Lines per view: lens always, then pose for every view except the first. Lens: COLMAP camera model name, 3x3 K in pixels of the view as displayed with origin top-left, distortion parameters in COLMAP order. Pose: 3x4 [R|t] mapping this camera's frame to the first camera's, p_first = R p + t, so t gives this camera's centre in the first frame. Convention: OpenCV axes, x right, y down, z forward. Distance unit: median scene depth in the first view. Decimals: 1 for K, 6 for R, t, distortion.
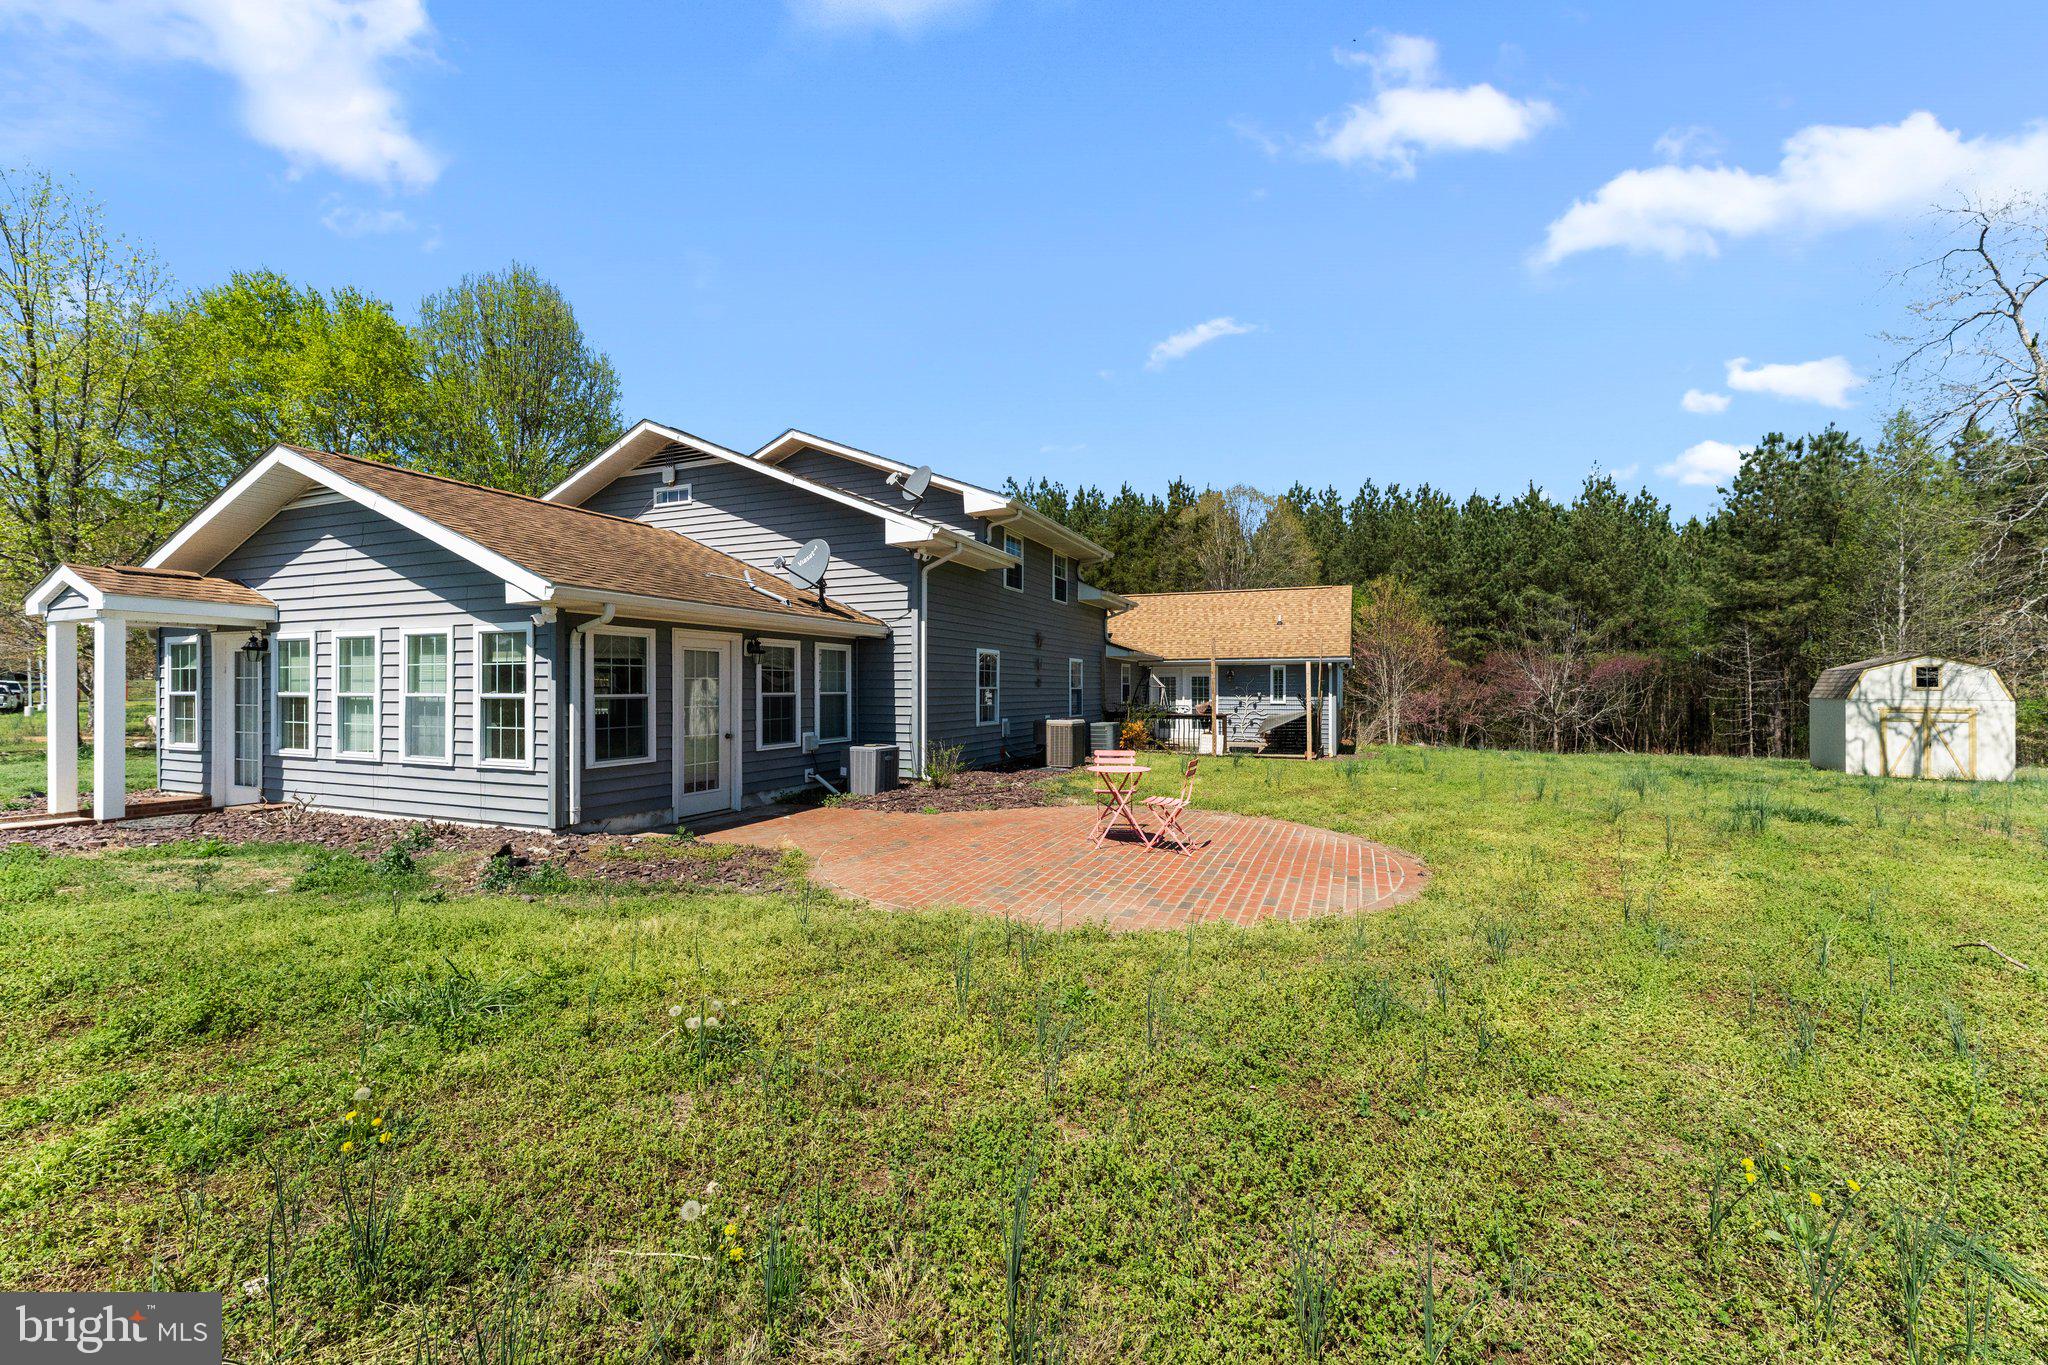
lens RADIAL K [[822.9, 0, 1020.4], [0, 822.9, 676.5], [0, 0, 1]] dist [0.000253, 0.000035]
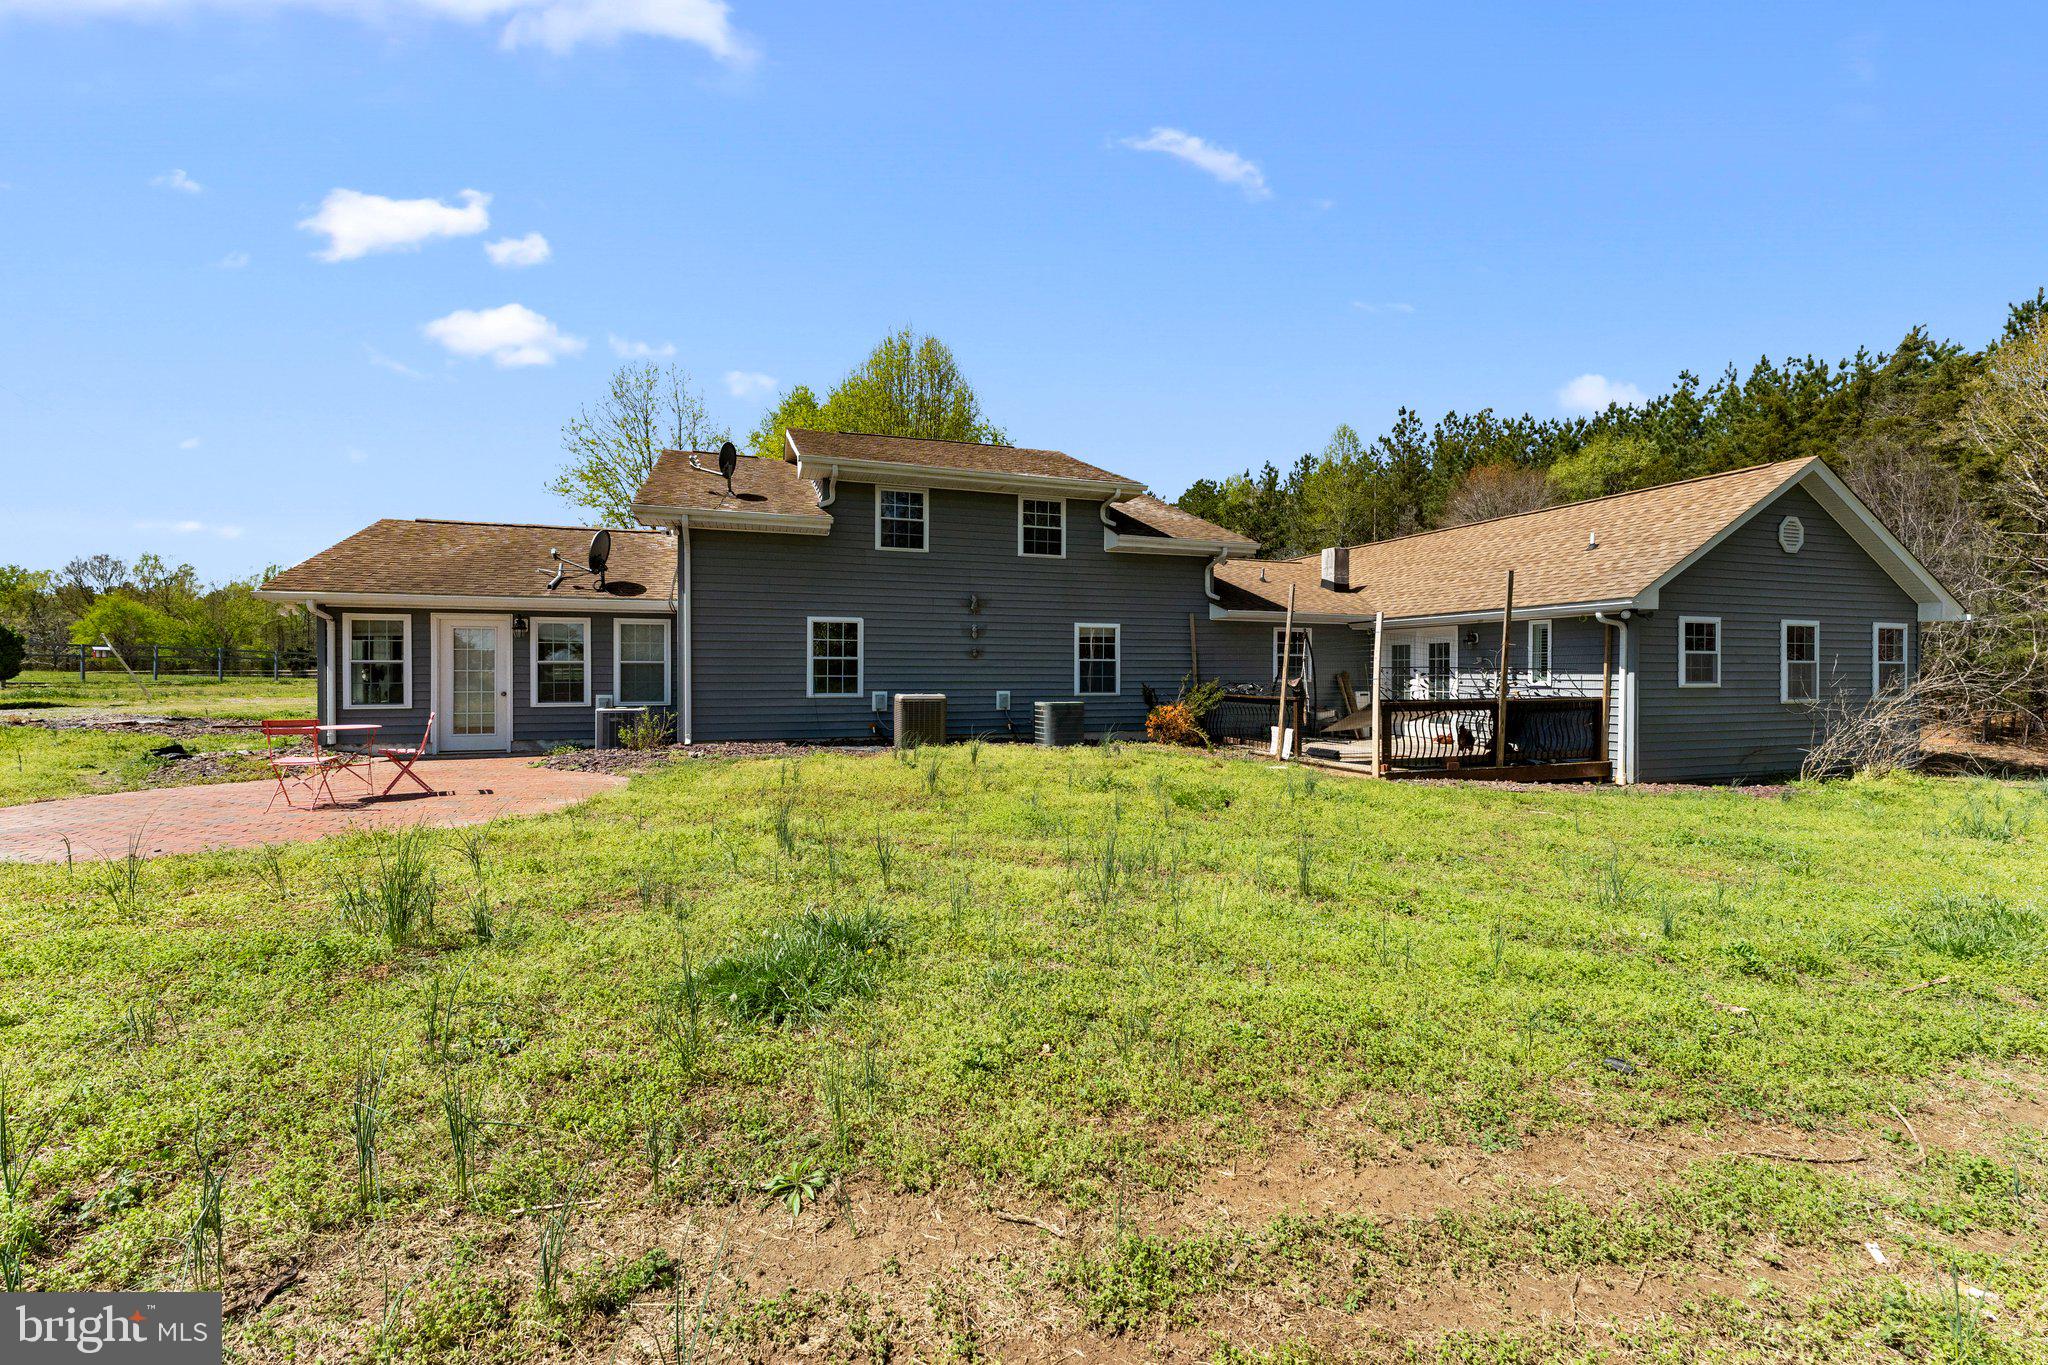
lens RADIAL K [[822.9, 0, 1020.4], [0, 822.9, 676.5], [0, 0, 1]] dist [0.000253, 0.000035]
pose [[0.645818, -0.001295, -0.763491, 1.075948], [0.009696, 0.999932, 0.006505, 0.040832], [0.763430, -0.011604, 0.645786, 0.723735]]
